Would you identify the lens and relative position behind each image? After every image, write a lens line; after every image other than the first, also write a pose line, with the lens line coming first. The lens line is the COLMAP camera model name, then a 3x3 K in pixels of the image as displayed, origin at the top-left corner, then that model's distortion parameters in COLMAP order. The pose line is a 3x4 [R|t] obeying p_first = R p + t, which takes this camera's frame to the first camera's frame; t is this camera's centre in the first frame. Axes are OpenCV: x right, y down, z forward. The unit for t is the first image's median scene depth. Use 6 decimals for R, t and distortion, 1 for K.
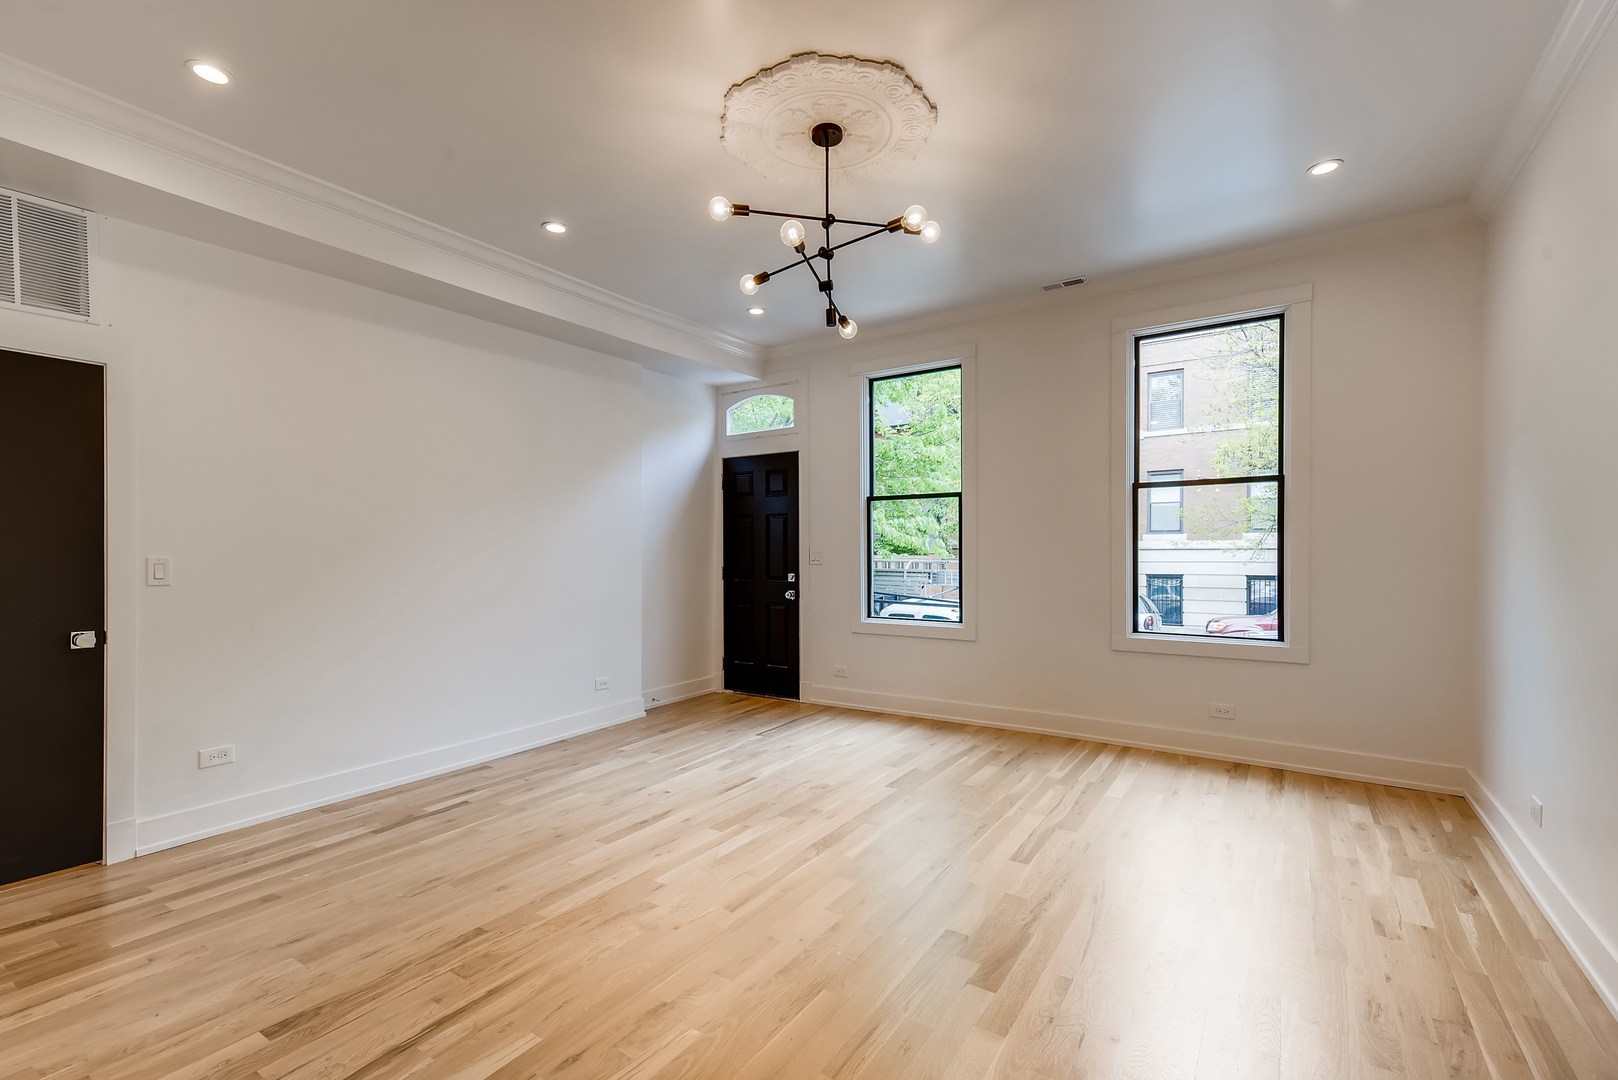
lens RADIAL K [[720.3, 0, 811.1], [0, 720.3, 542.8], [0, 0, 1]] dist [0.017214, -0.005435]
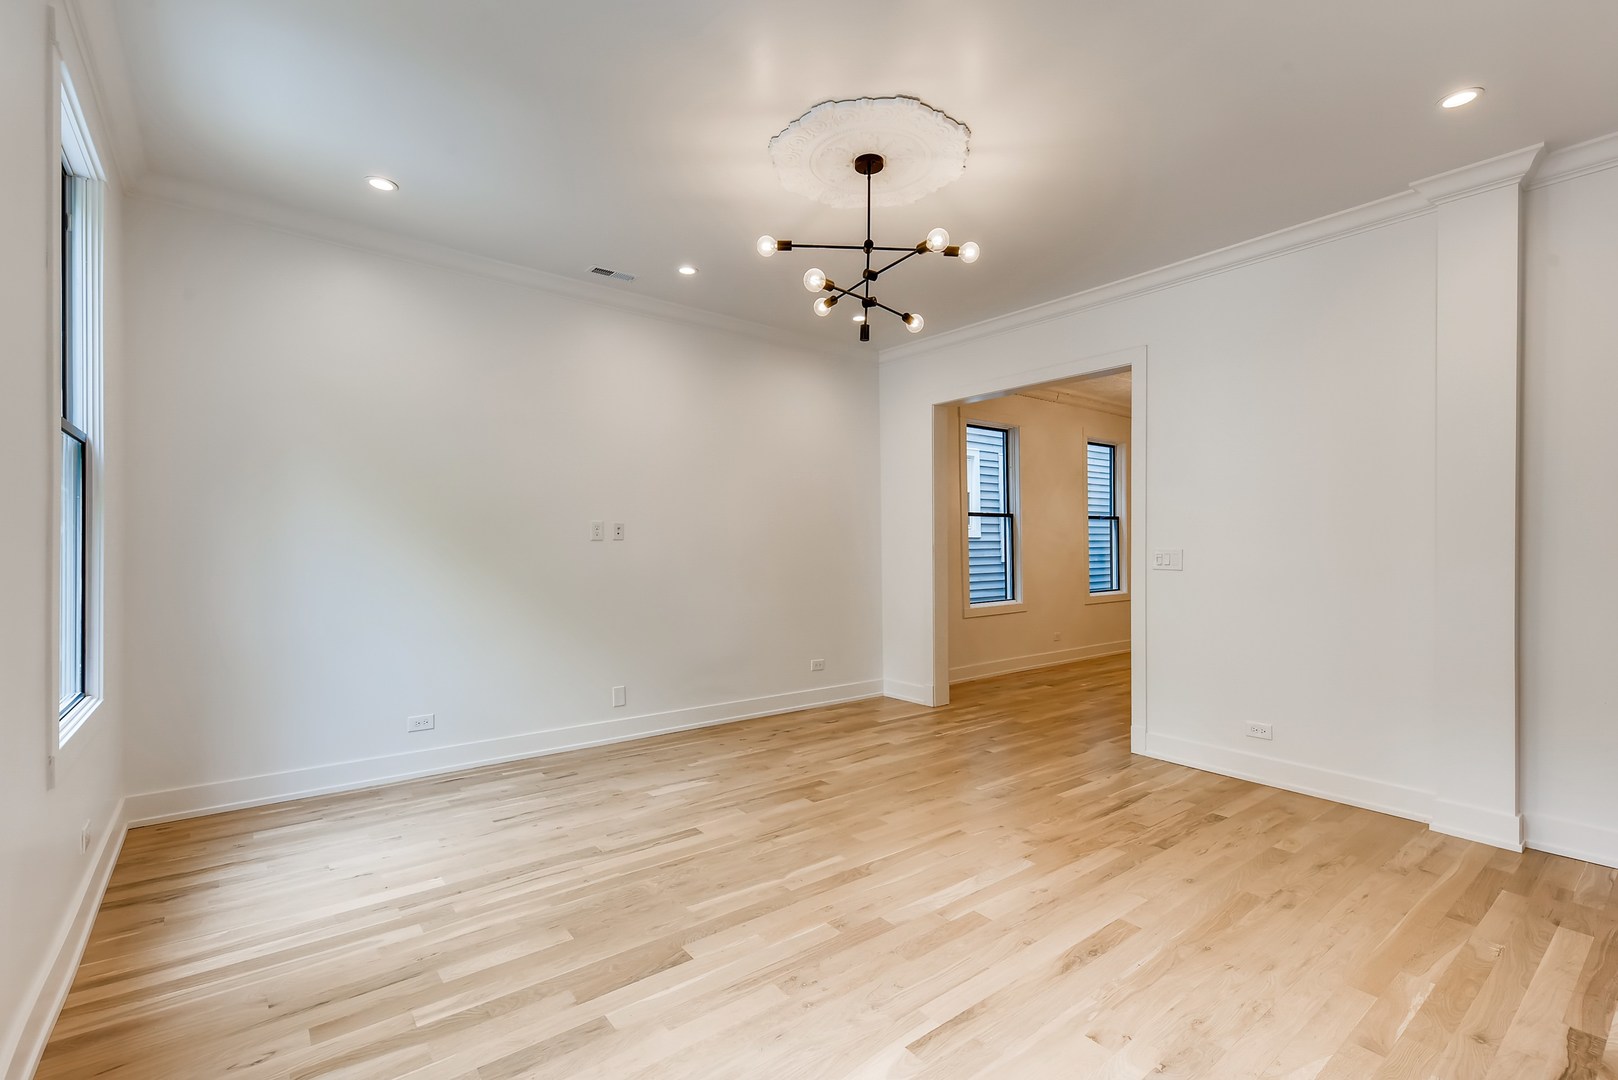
lens RADIAL K [[720.3, 0, 807.5], [0, 720.3, 549.5], [0, 0, 1]] dist [0.017214, -0.005435]
pose [[-0.950400, 0.003315, 0.311012, -0.196461], [0.000349, 0.999954, -0.009591, 0.016775], [-0.311030, -0.009006, -0.950358, 1.792938]]
